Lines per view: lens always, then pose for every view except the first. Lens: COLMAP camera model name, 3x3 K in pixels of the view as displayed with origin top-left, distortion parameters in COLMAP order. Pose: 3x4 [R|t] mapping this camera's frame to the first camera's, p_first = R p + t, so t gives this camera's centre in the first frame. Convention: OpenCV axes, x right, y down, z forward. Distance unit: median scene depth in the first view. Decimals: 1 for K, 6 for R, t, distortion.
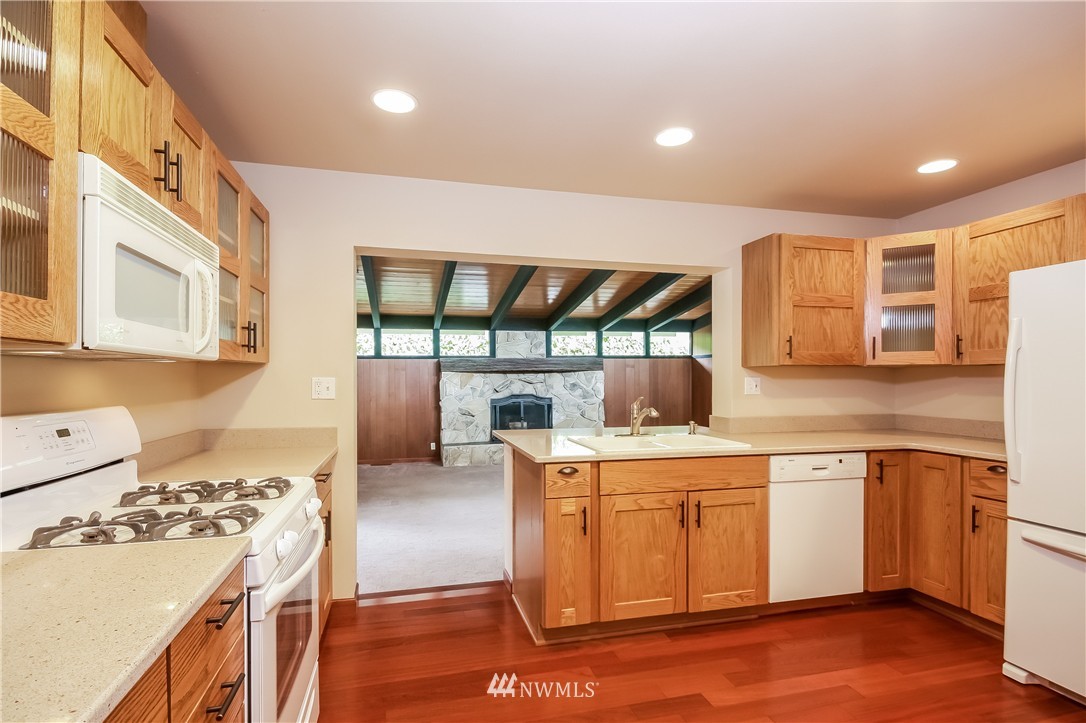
lens RADIAL K [[507.6, 0, 542.5], [0, 507.6, 369.4], [0, 0, 1]] dist [0.010103, -0.000583]
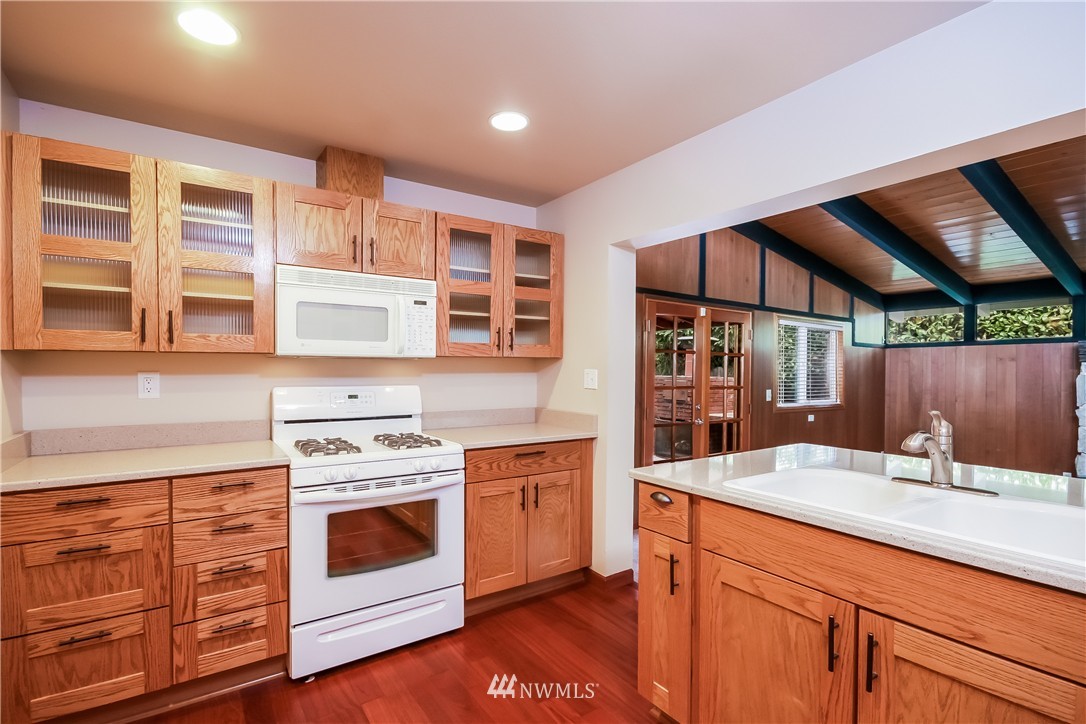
lens RADIAL K [[520.2, 0, 543.0], [0, 520.2, 362.0], [0, 0, 1]] dist [-0.002597, -0.001230]
pose [[0.331522, -0.012347, -0.943367, 0.667952], [0.012248, 0.999886, -0.008782, 0.008778], [0.943368, -0.008643, 0.331636, 0.566369]]
